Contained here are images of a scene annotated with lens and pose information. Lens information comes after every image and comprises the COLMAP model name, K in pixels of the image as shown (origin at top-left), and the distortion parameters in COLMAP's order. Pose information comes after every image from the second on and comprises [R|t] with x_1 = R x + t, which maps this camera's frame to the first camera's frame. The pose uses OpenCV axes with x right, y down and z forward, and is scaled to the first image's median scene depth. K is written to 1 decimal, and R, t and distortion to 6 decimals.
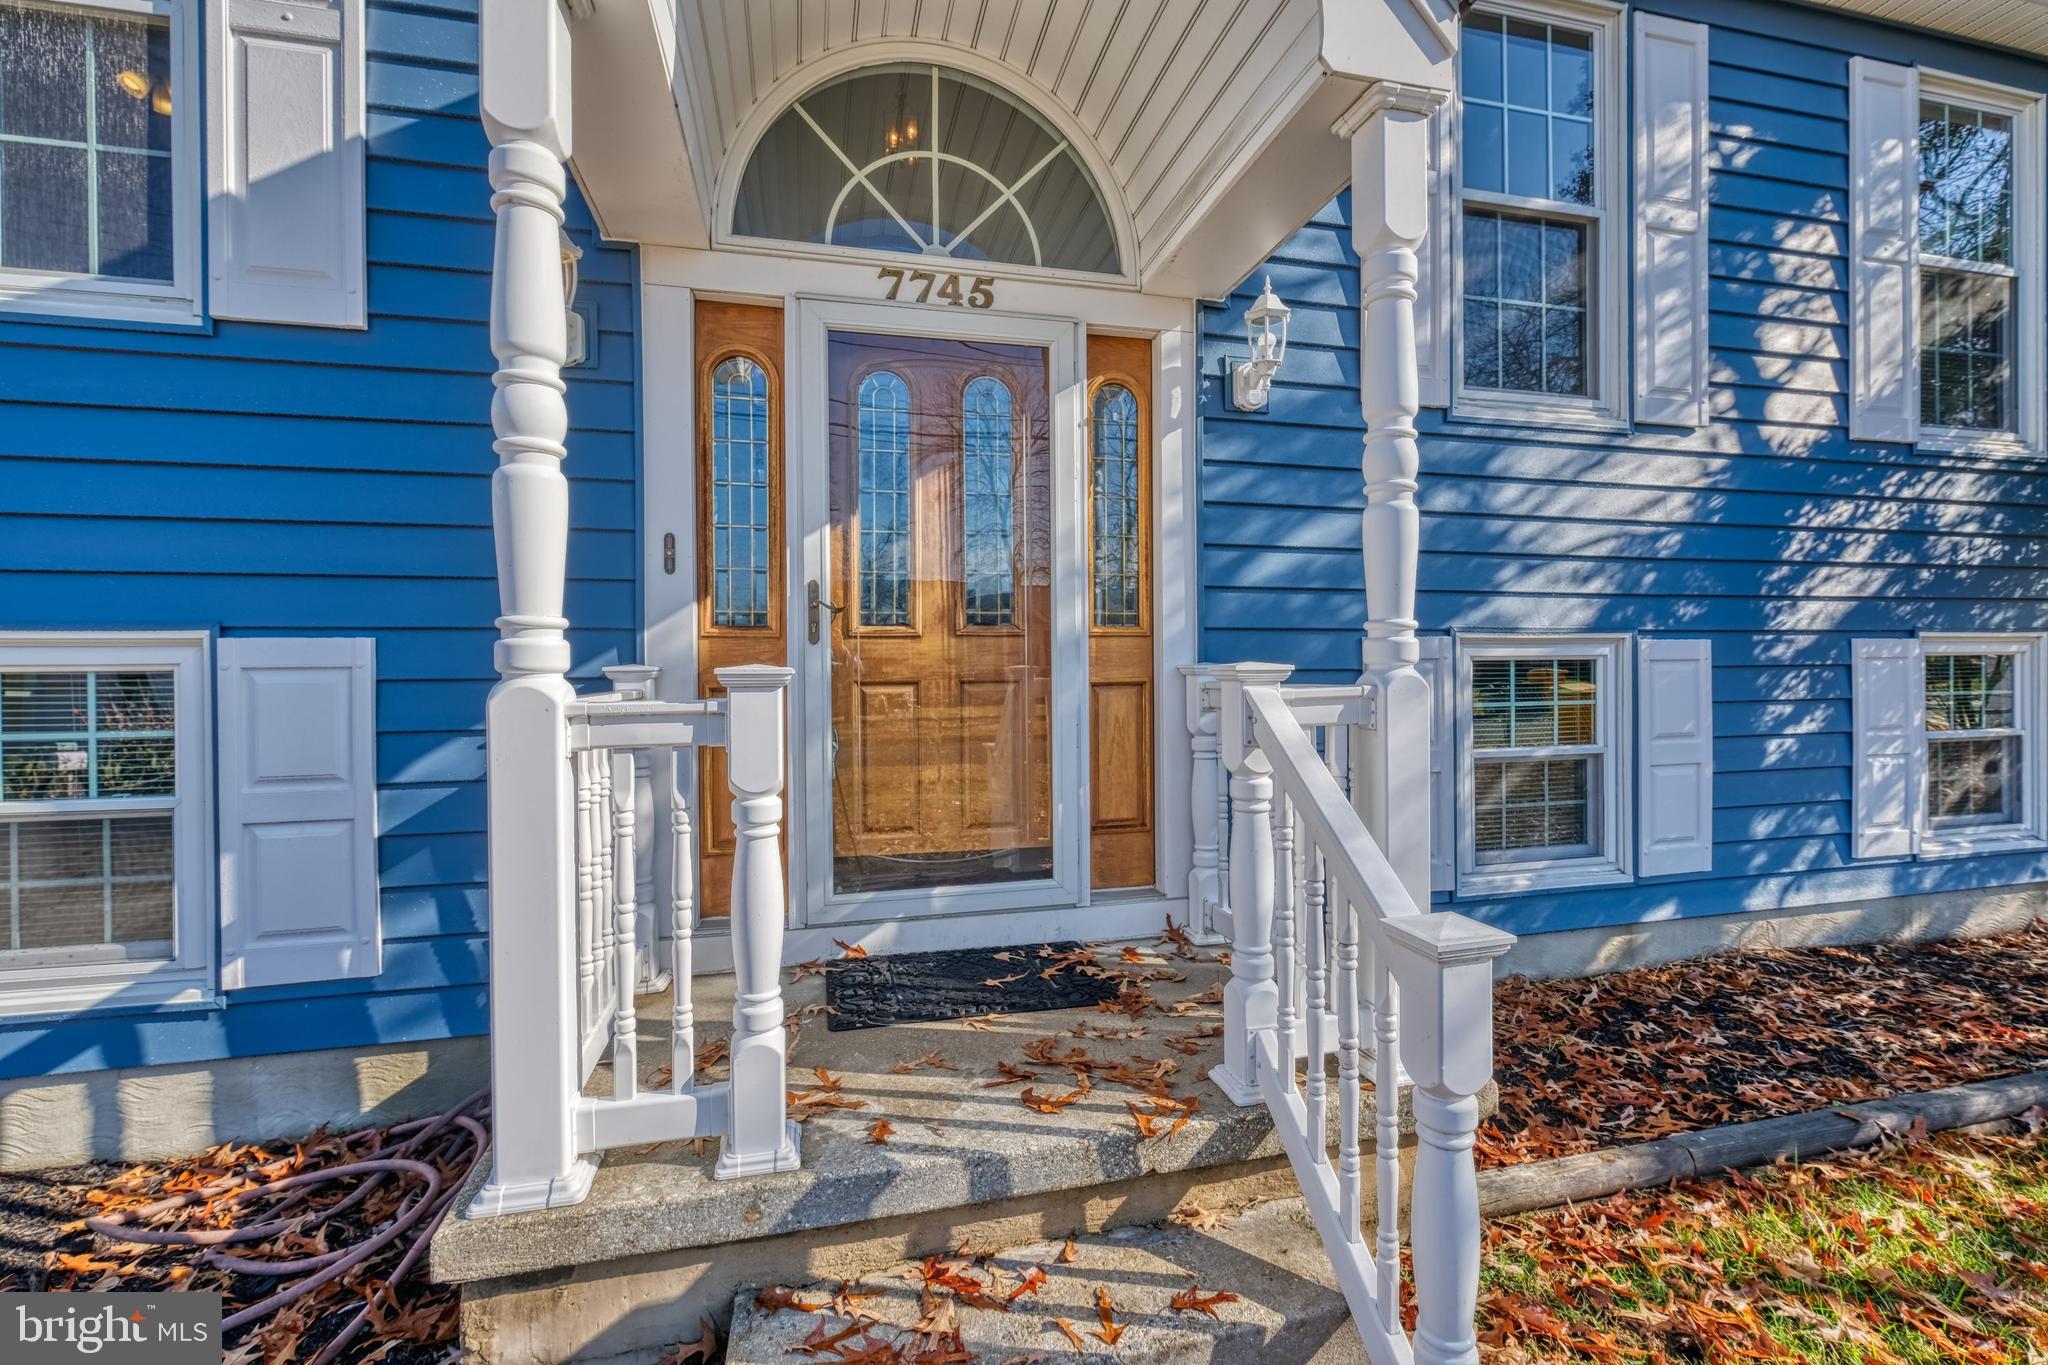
lens RADIAL K [[884.0, 0, 1024.1], [0, 884.0, 674.4], [0, 0, 1]] dist [0.001624, -0.000746]
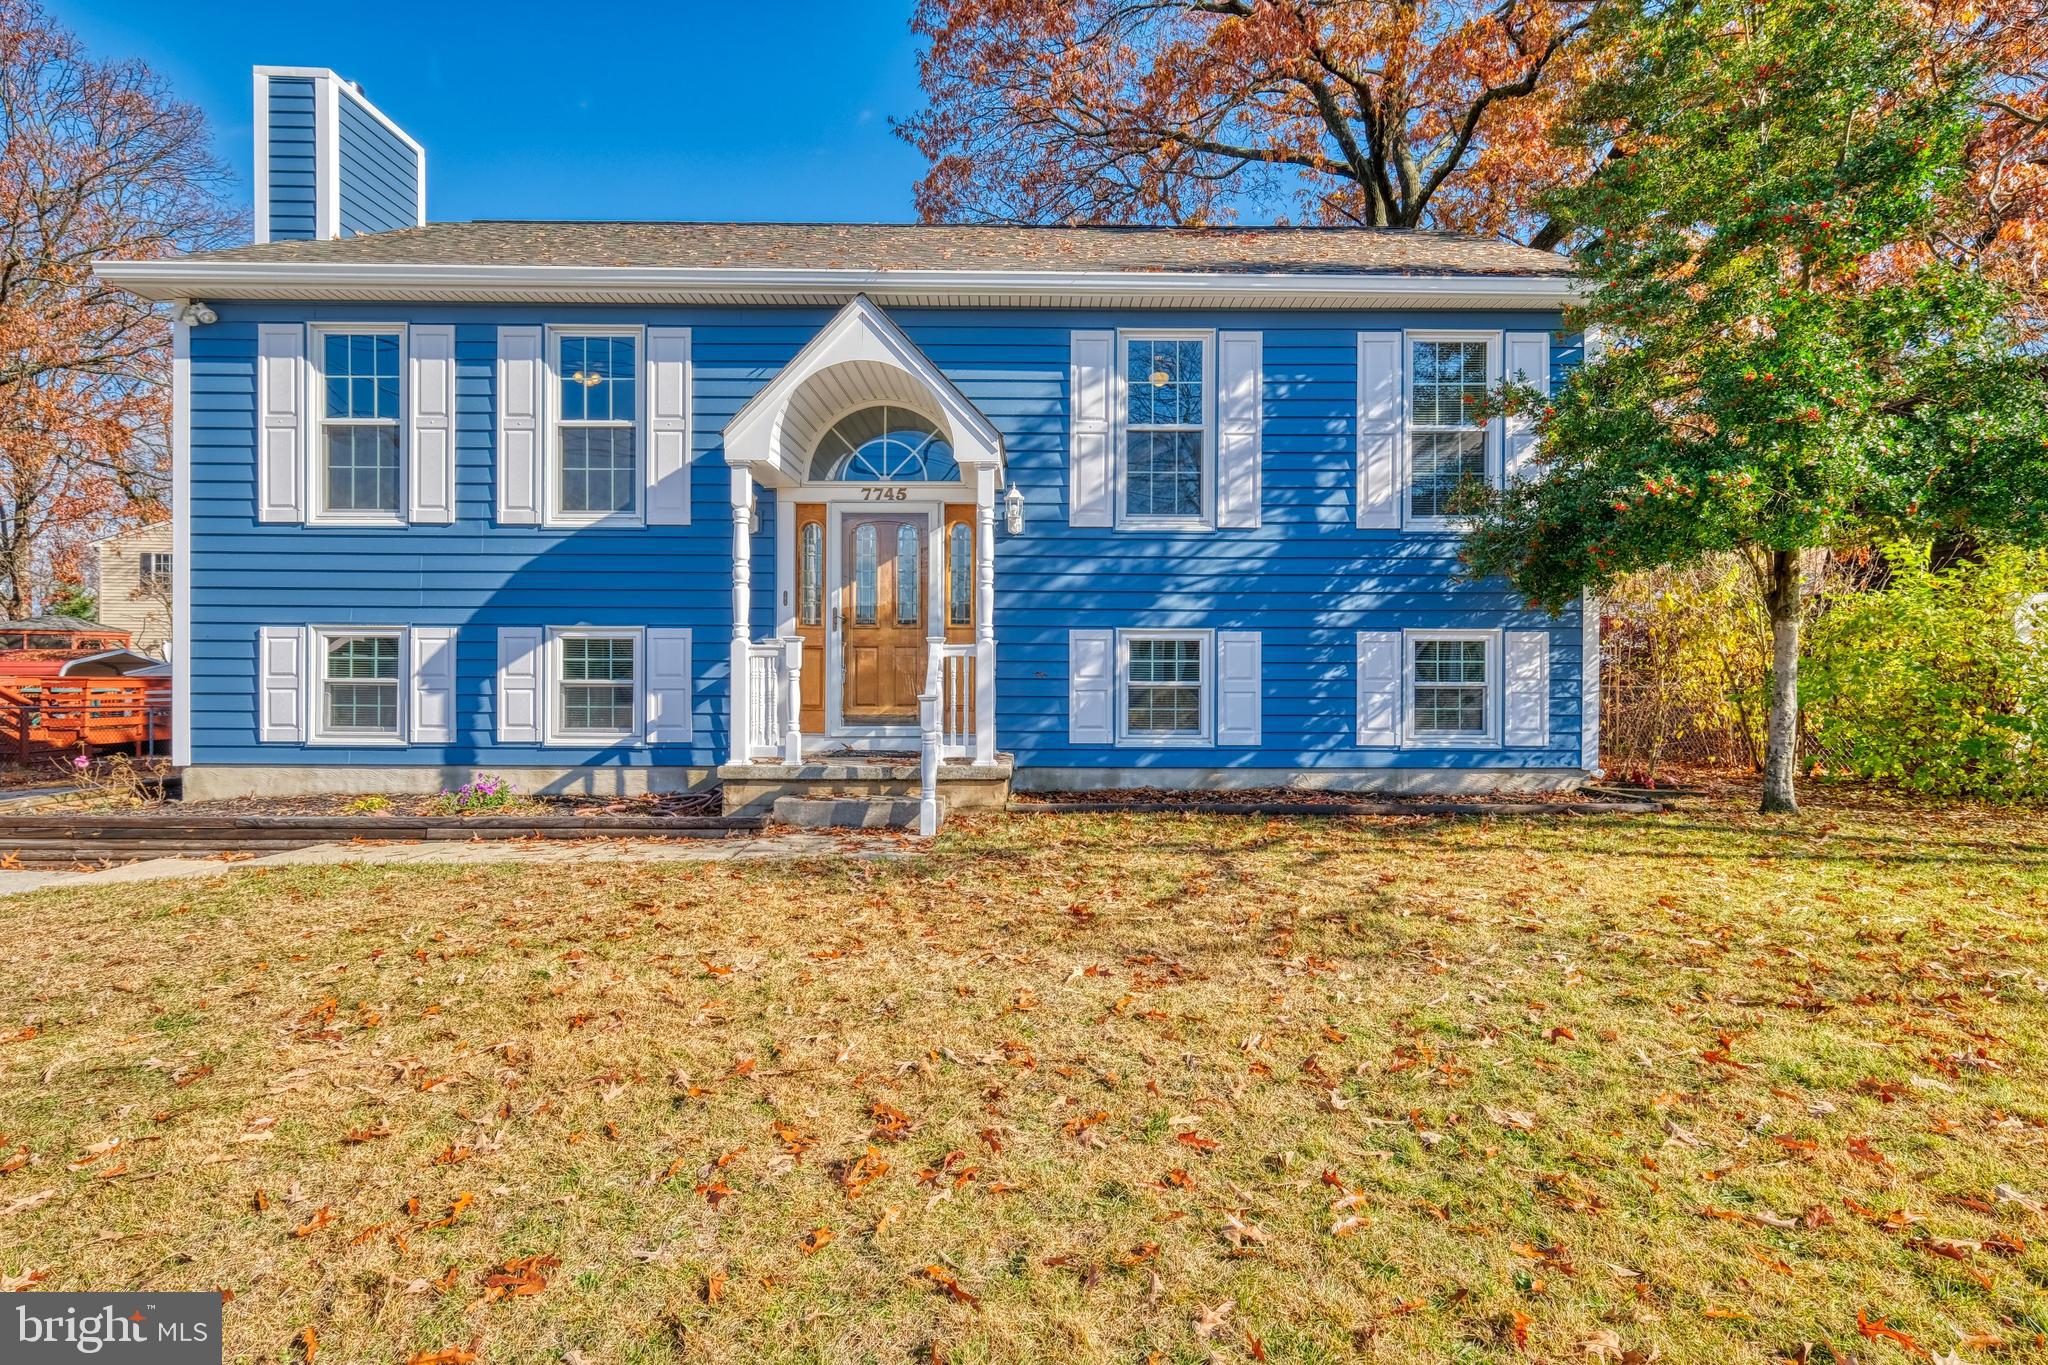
lens RADIAL K [[1088.1, 0, 1033.1], [0, 1088.1, 680.2], [0, 0, 1]] dist [-0.000987, 0.004304]
pose [[0.971605, 0.013063, -0.236248, 1.048484], [-0.012099, 0.999912, 0.005529, 0.081305], [0.236299, -0.002514, 0.971677, -1.922640]]
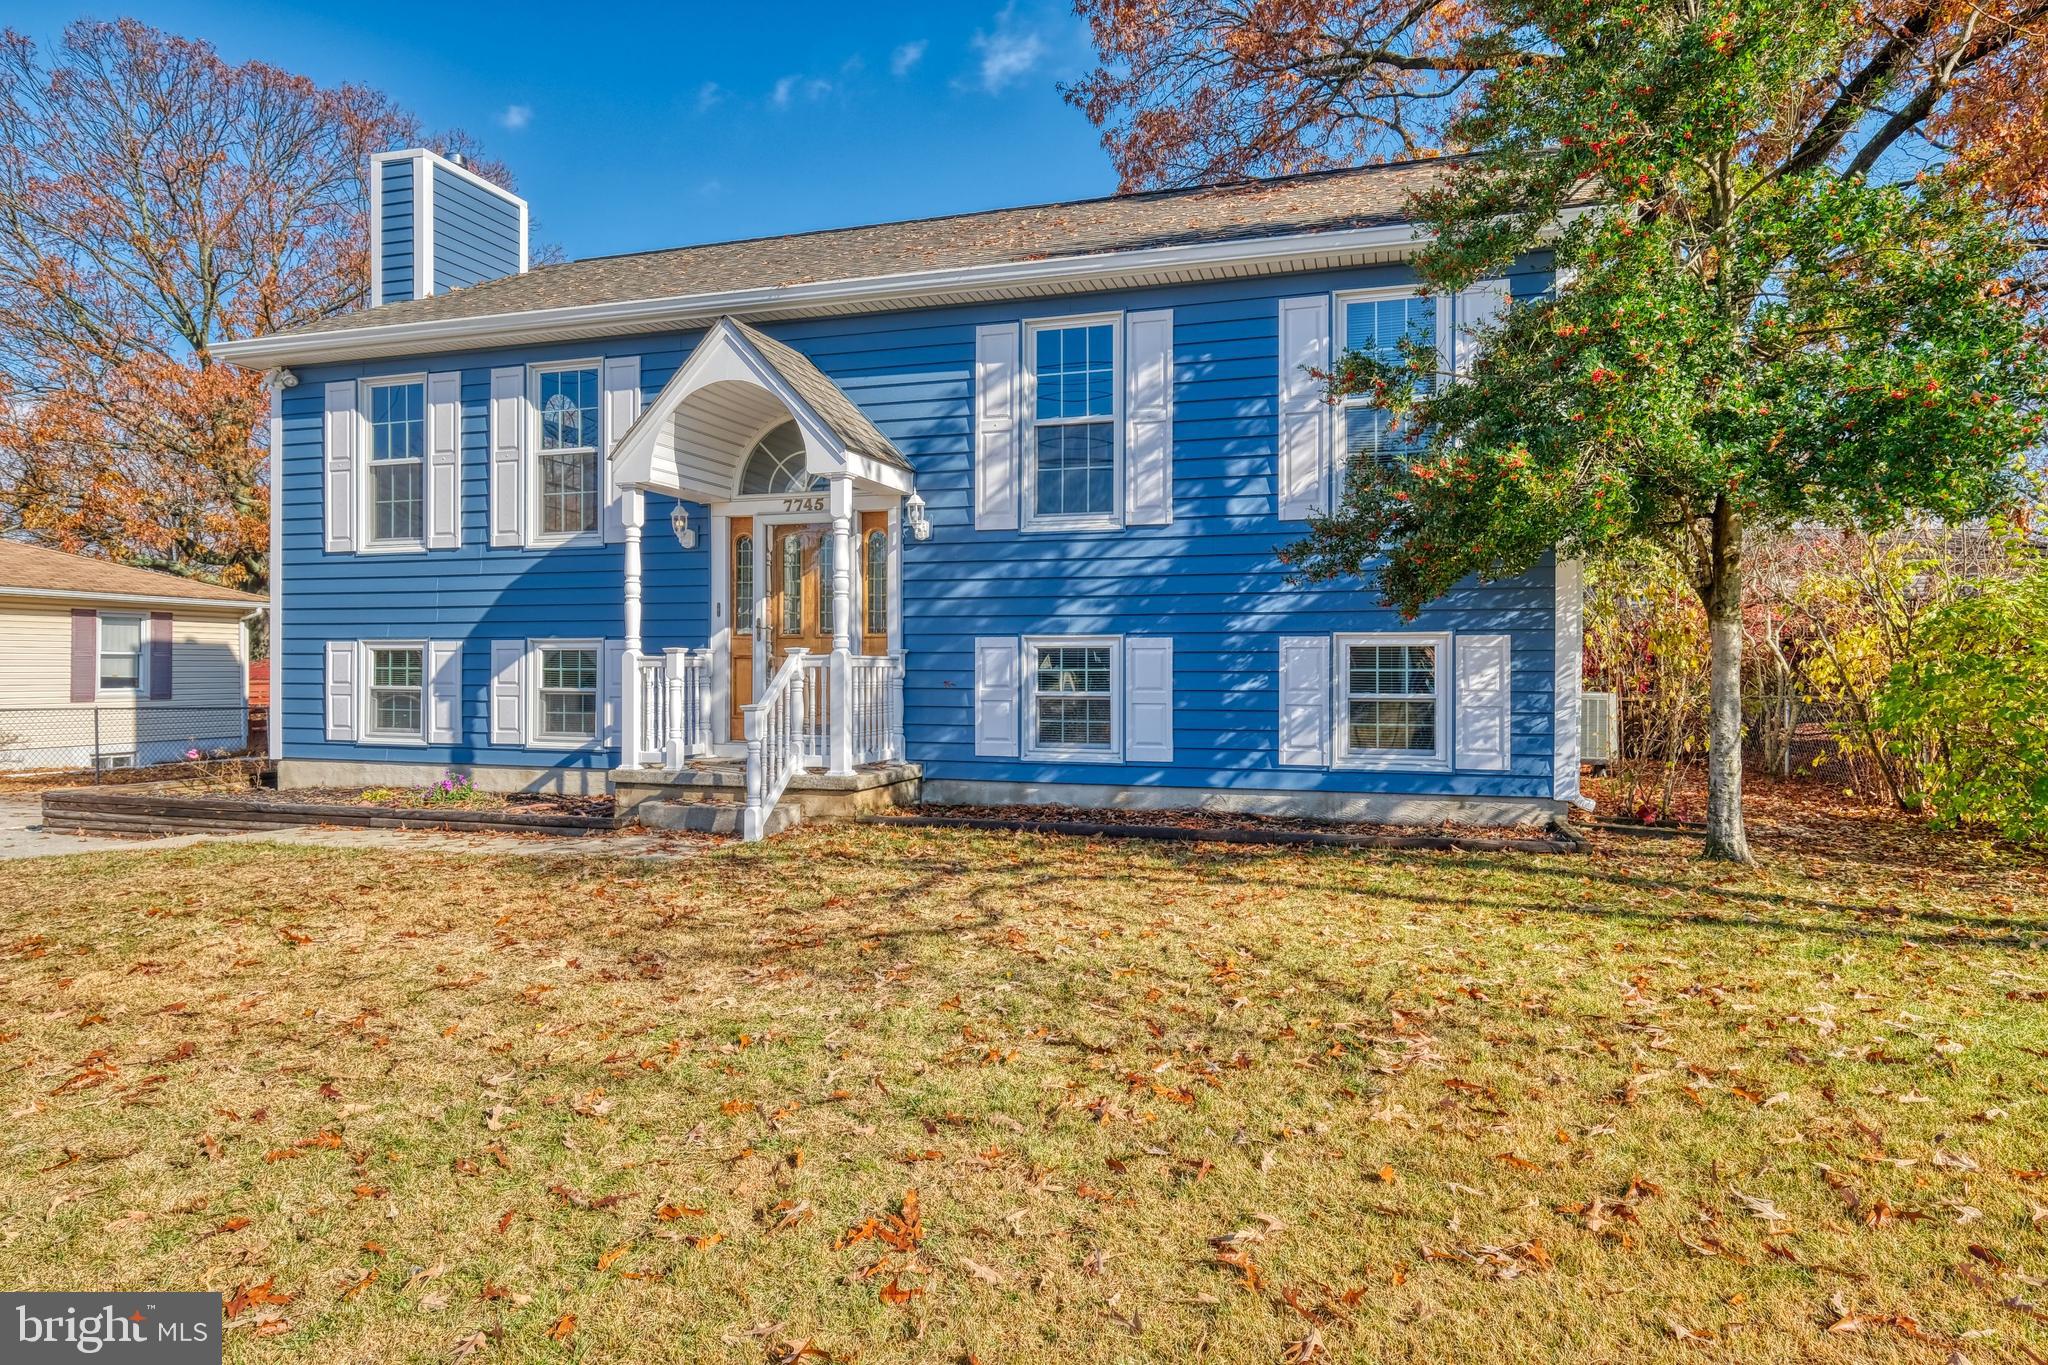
lens RADIAL K [[1213.1, 0, 1027.8], [0, 1213.1, 685.2], [0, 0, 1]] dist [0.000909, -0.003089]
pose [[0.849795, 0.016078, -0.526869, 2.285926], [-0.011678, 0.999864, 0.011677, 0.043389], [0.526985, -0.003770, 0.849866, -1.639046]]
